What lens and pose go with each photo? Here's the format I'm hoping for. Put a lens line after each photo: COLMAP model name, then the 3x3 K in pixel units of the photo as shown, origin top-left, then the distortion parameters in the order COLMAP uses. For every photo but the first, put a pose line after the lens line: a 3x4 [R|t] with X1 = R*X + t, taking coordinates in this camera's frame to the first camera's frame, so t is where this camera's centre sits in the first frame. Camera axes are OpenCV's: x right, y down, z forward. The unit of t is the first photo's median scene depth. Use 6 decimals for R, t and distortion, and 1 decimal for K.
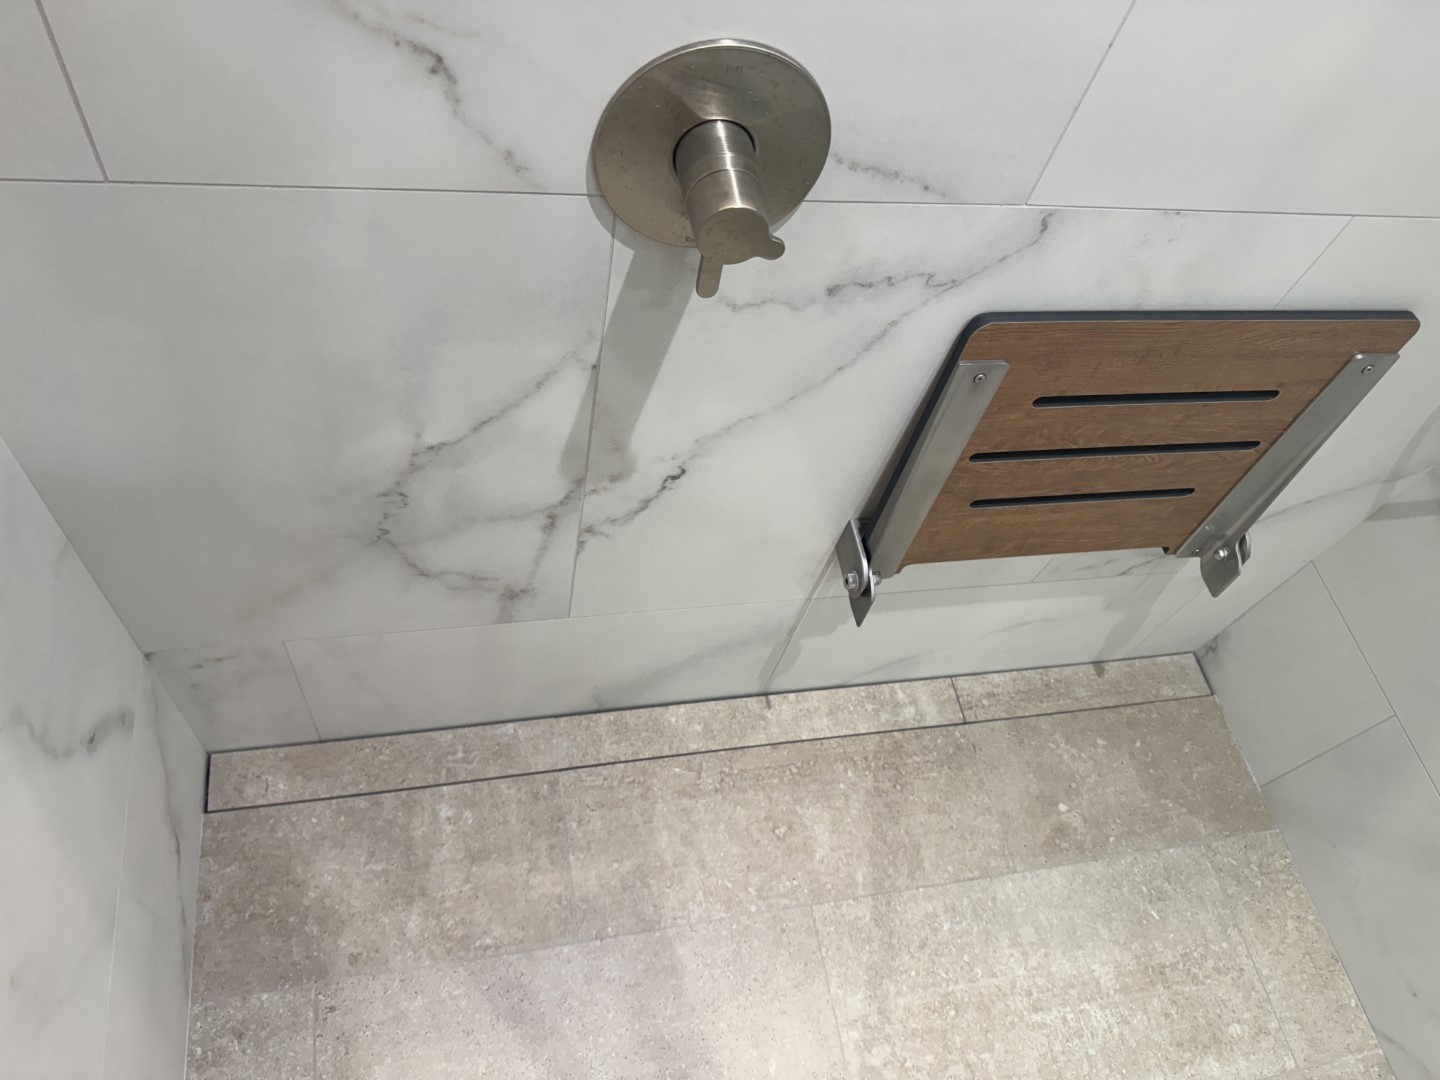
lens RADIAL K [[1001.8, 0, 729.0], [0, 1001.8, 535.5], [0, 0, 1]] dist [0.105817, -0.188316]
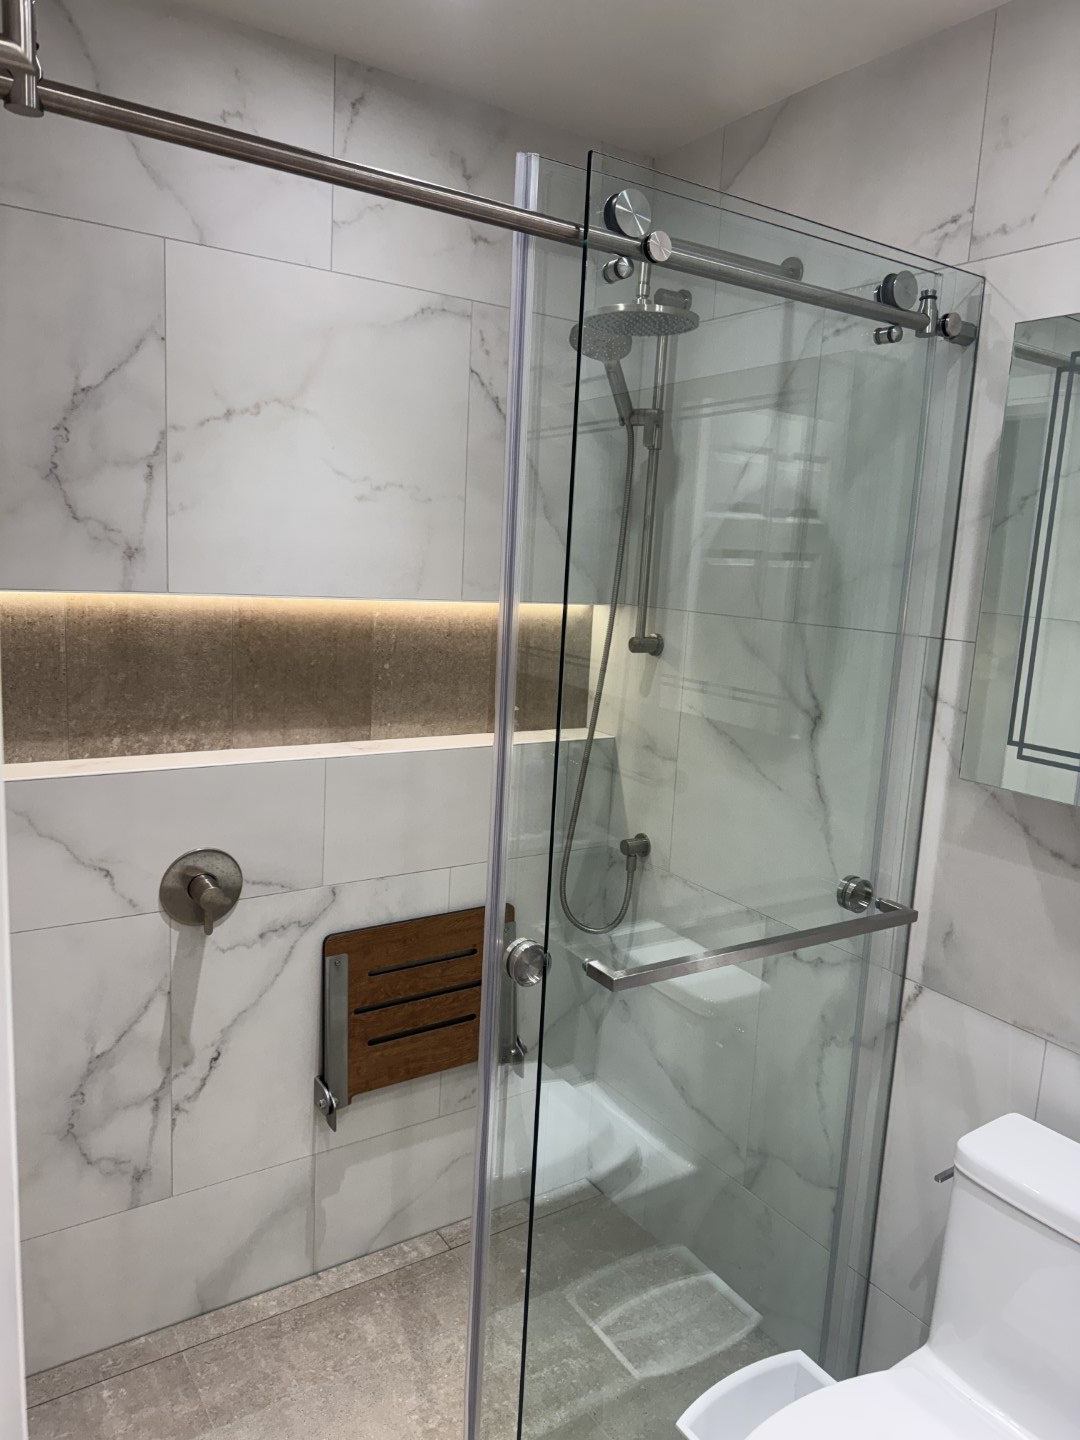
lens RADIAL K [[1022.6, 0, 541.7], [0, 1022.6, 731.0], [0, 0, 1]] dist [0.036987, -0.046093]
pose [[0.916070, -0.201823, 0.346531, -0.026512], [0.386331, 0.675874, -0.627648, 0.787093], [-0.107537, 0.708845, 0.697119, -0.759879]]
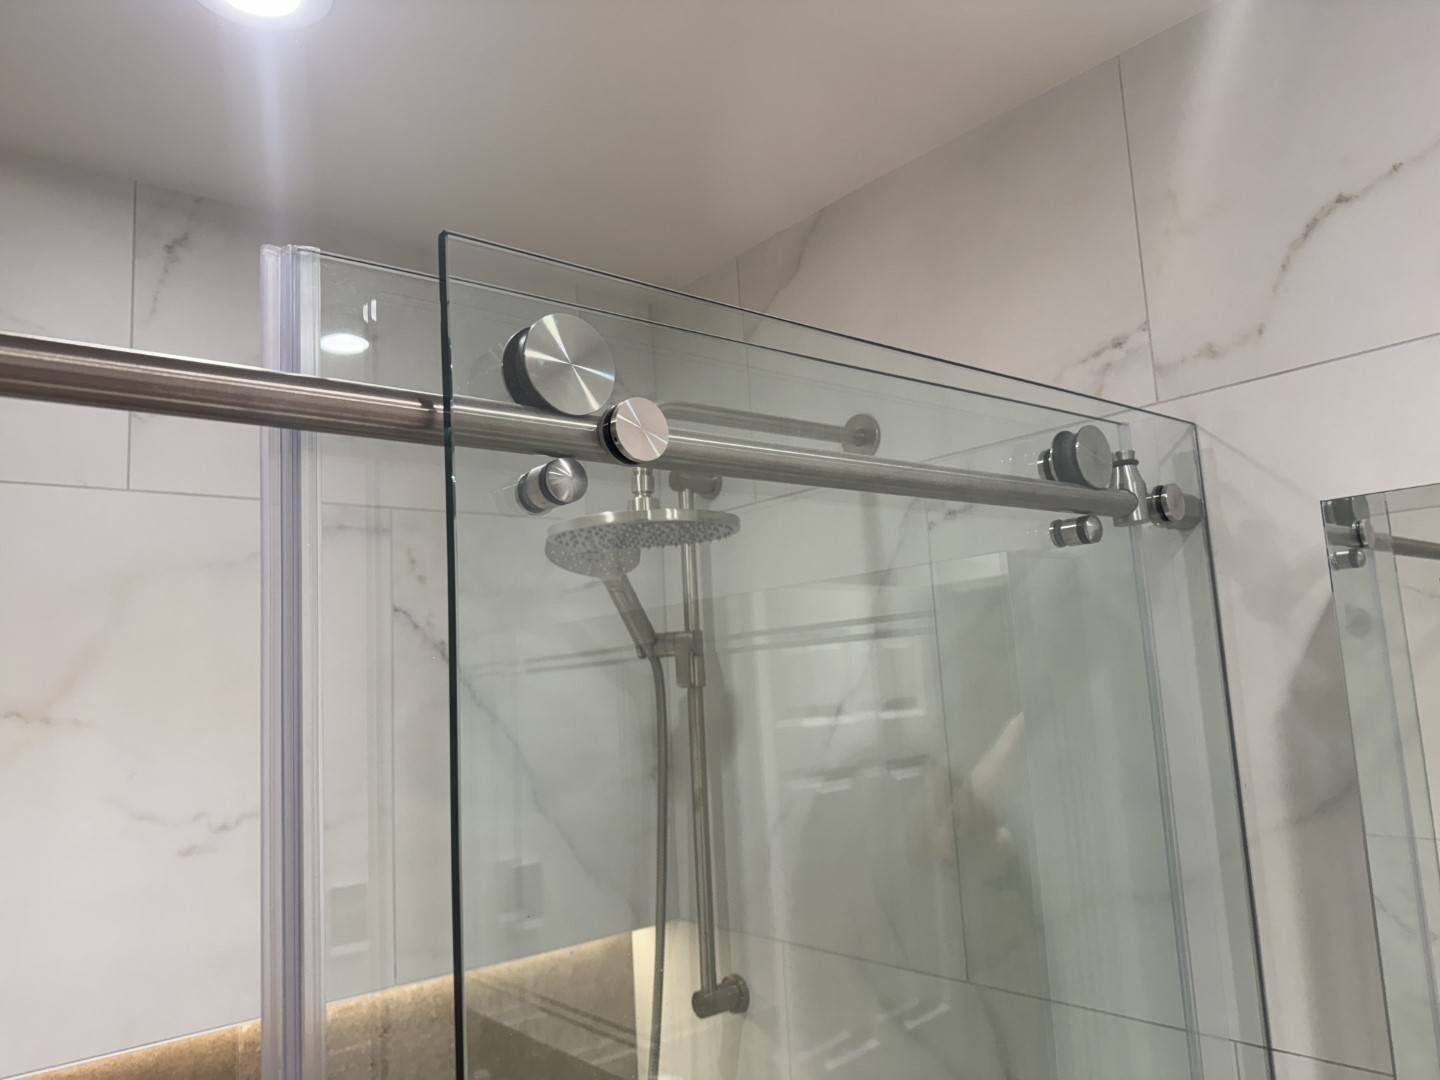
lens RADIAL K [[1024.8, 0, 720.0], [0, 1024.8, 540.0], [0, 0, 1]] dist [0.156628, -0.242921]
pose [[0.847427, -0.165624, 0.504416, 0.300191], [0.524214, 0.411463, -0.745585, 0.278728], [-0.084061, 0.896251, 0.435508, -0.571247]]
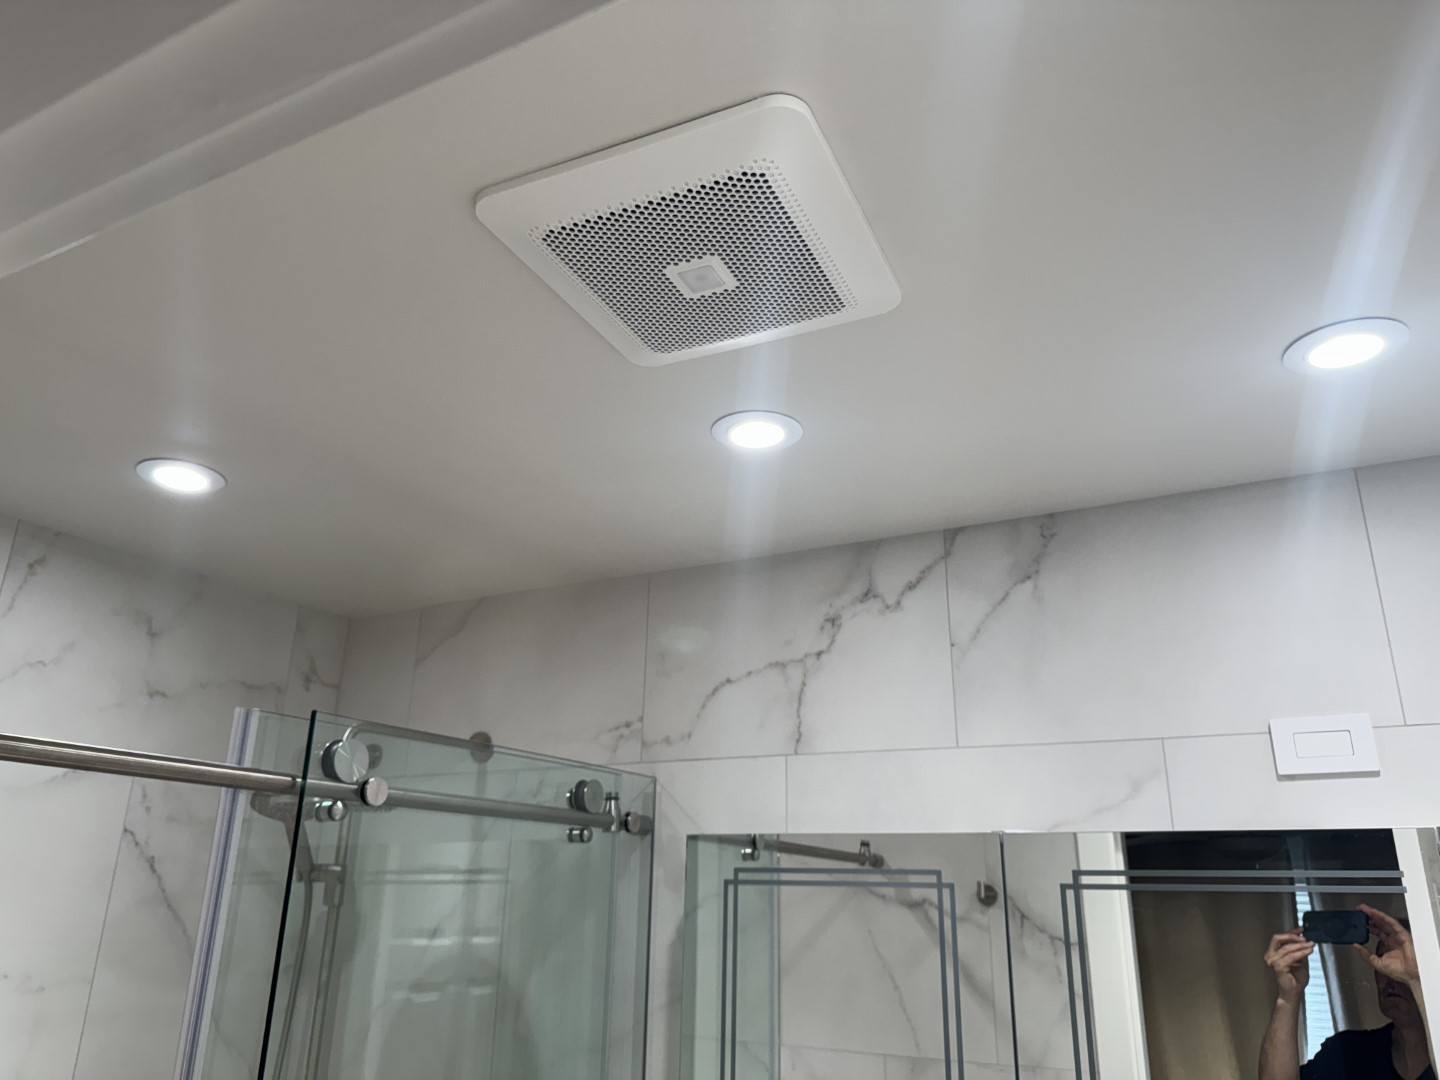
lens RADIAL K [[1022.7, 0, 720.0], [0, 1022.7, 540.0], [0, 0, 1]] dist [0.025324, -0.033779]
pose [[0.632682, 0.089954, 0.769169, -0.066800], [0.698440, 0.362744, -0.616926, 0.669717], [-0.334507, 0.927537, 0.166674, -0.912711]]
